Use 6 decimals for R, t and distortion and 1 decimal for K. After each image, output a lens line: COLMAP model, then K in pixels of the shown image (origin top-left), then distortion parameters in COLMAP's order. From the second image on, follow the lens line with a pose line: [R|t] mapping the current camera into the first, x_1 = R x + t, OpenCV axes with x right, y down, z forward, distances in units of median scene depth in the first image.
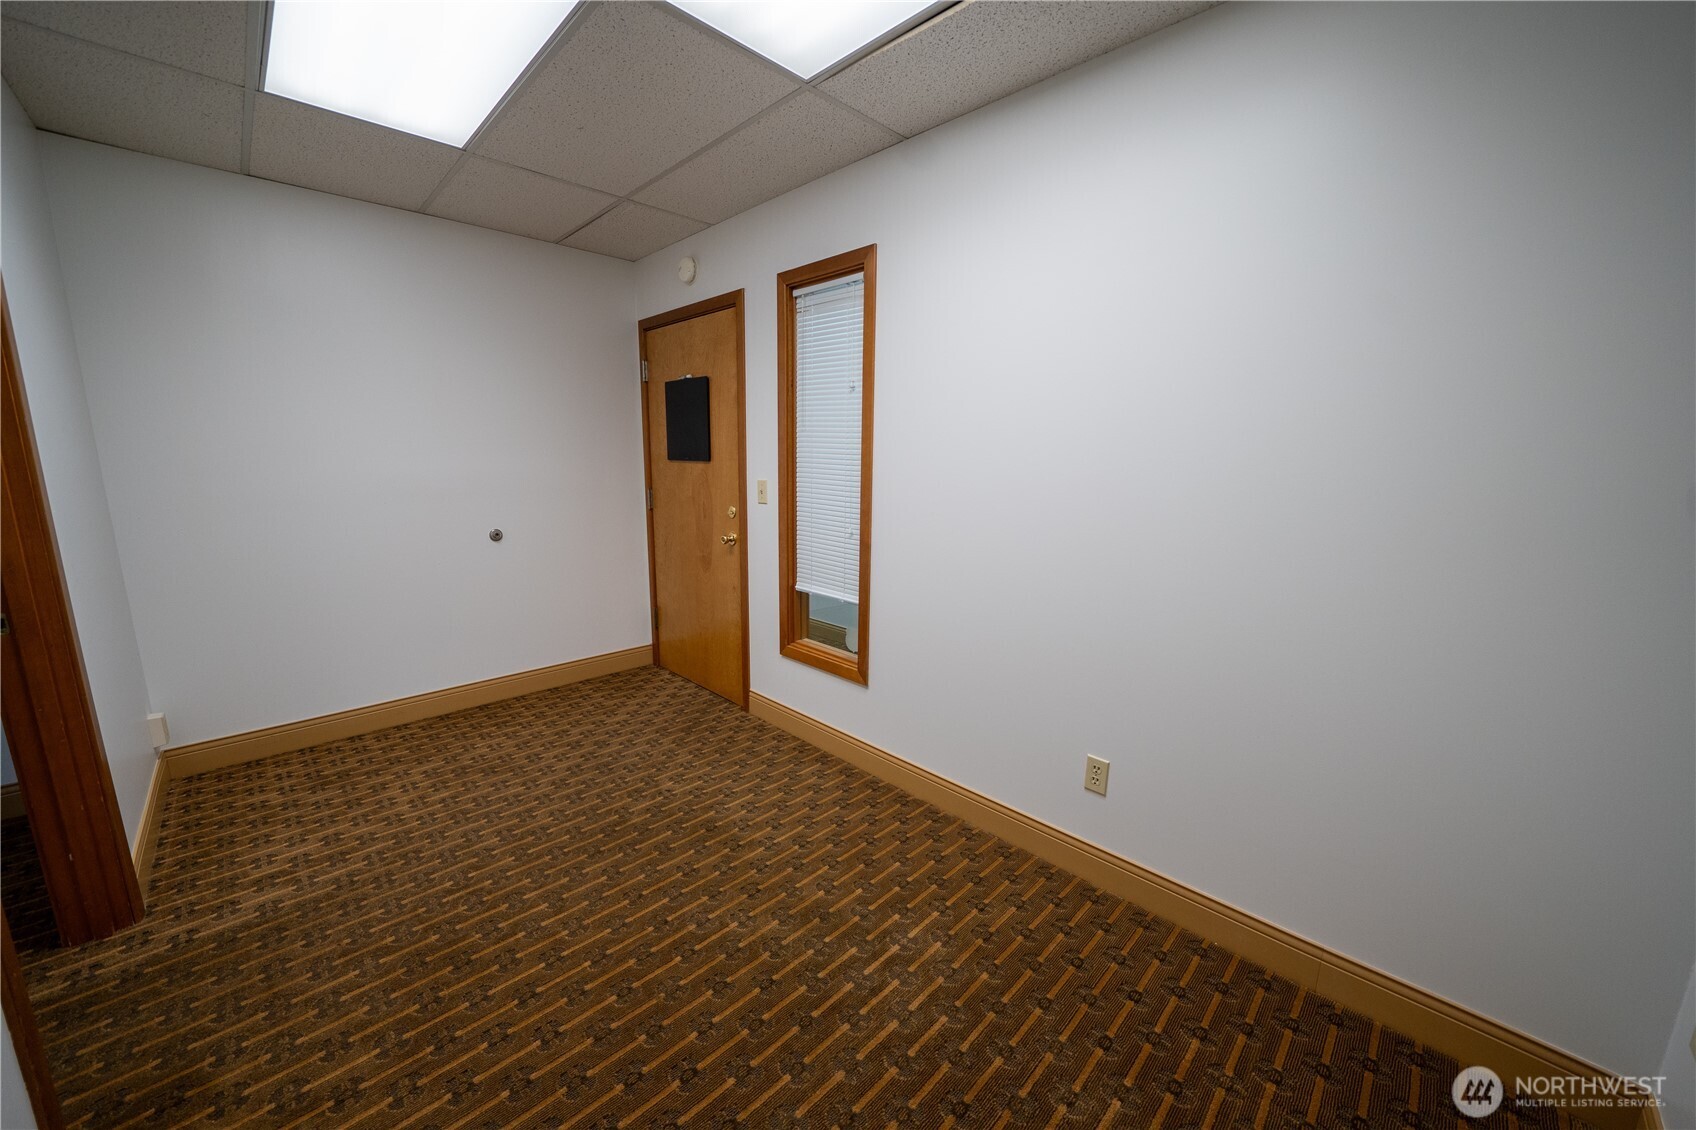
lens RADIAL K [[620.7, 0, 840.8], [0, 620.7, 571.1], [0, 0, 1]] dist [-0.026144, 0.000594]
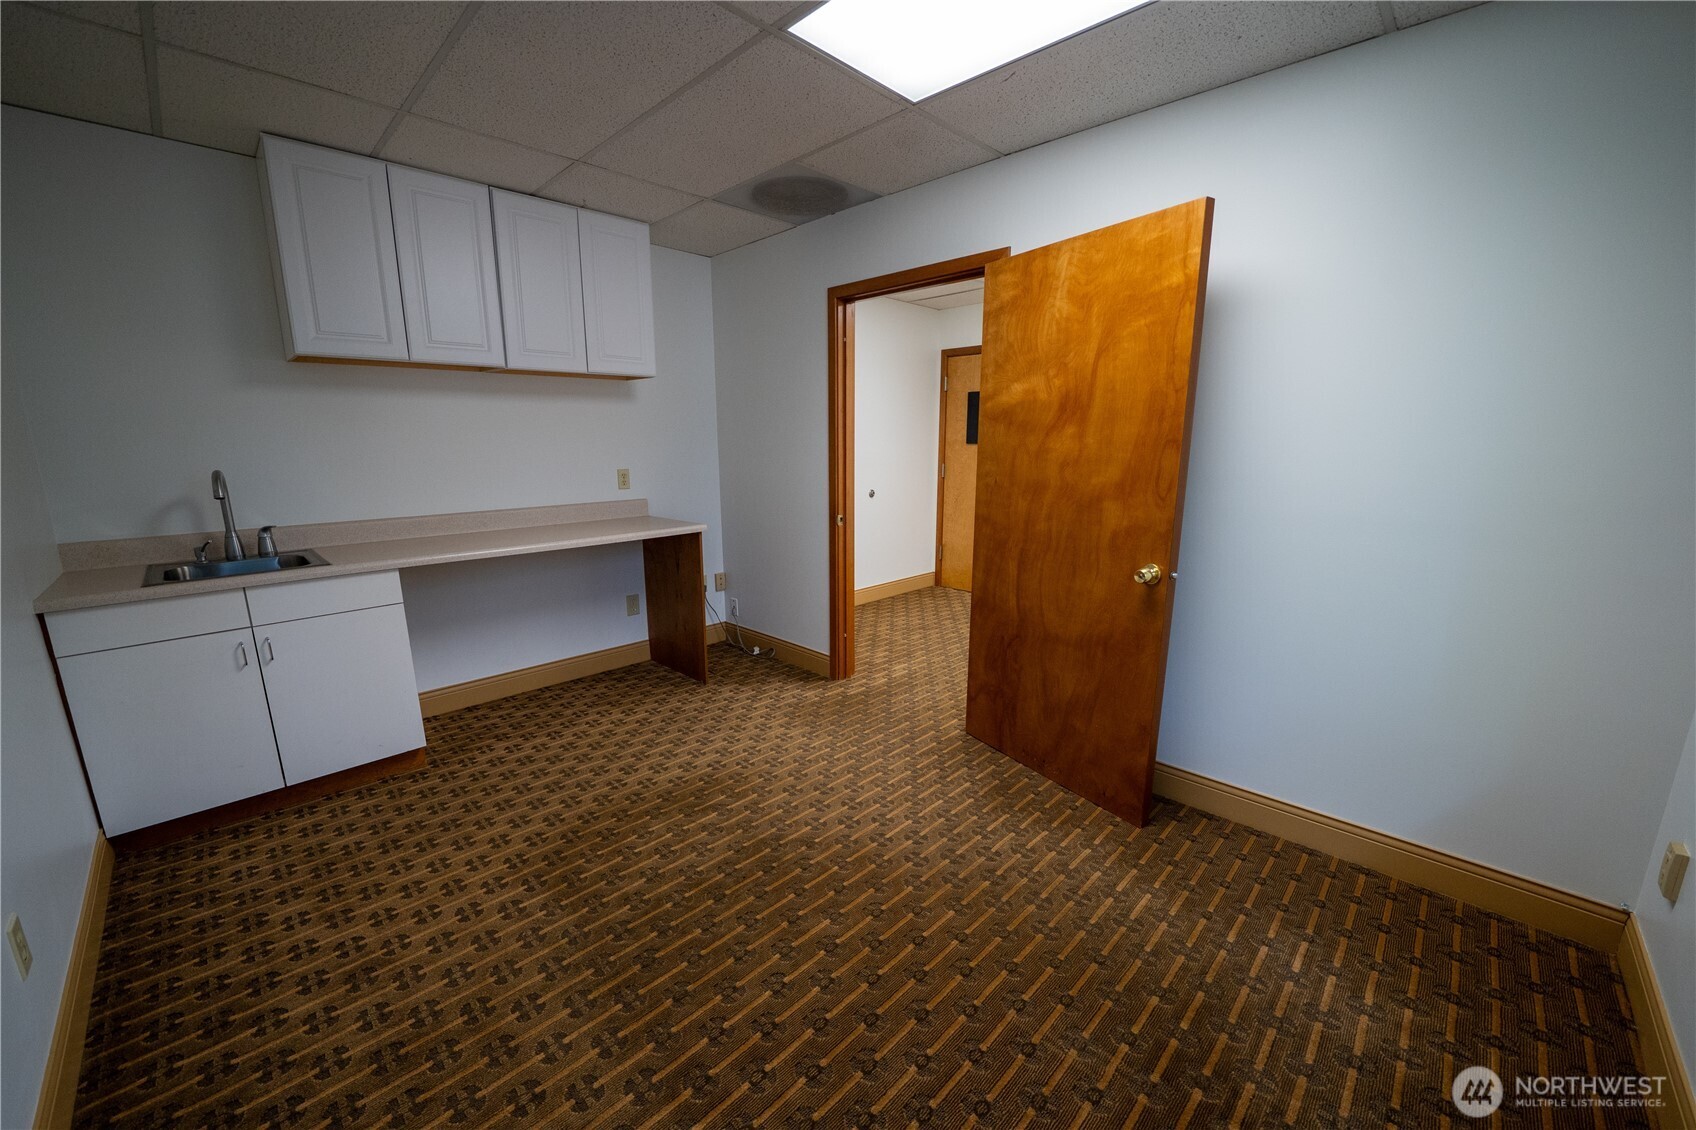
lens RADIAL K [[648.0, 0, 848.9], [0, 648.0, 570.2], [0, 0, 1]] dist [-0.020051, -0.001192]
pose [[0.999858, -0.016270, 0.004298, -0.669638], [0.016197, 0.999734, 0.016448, 0.112968], [-0.004565, -0.016376, 0.999855, -0.661914]]
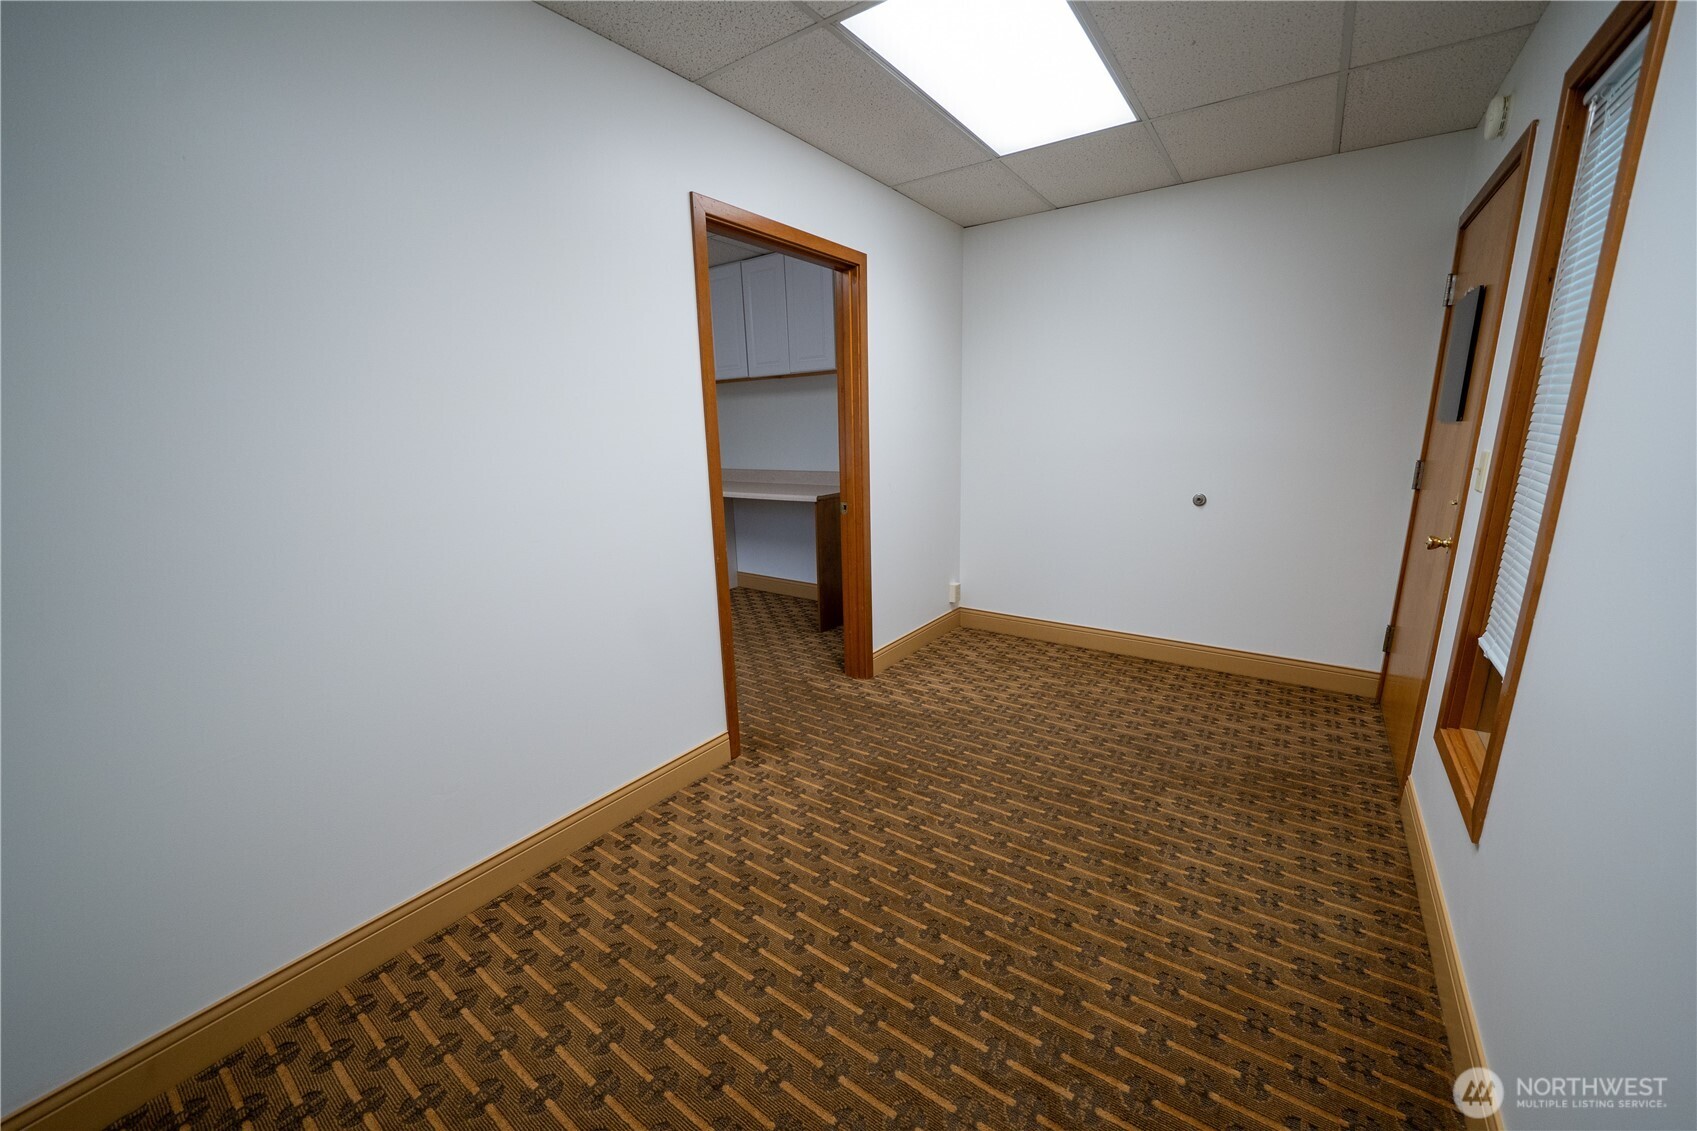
lens RADIAL K [[621.1, 0, 854.5], [0, 621.1, 576.4], [0, 0, 1]] dist [-0.026144, 0.000594]
pose [[0.180755, 0.218920, -0.958854, 0.332895], [-0.154080, 0.969178, 0.192231, -0.048731], [0.971384, 0.112994, 0.208915, 0.292467]]
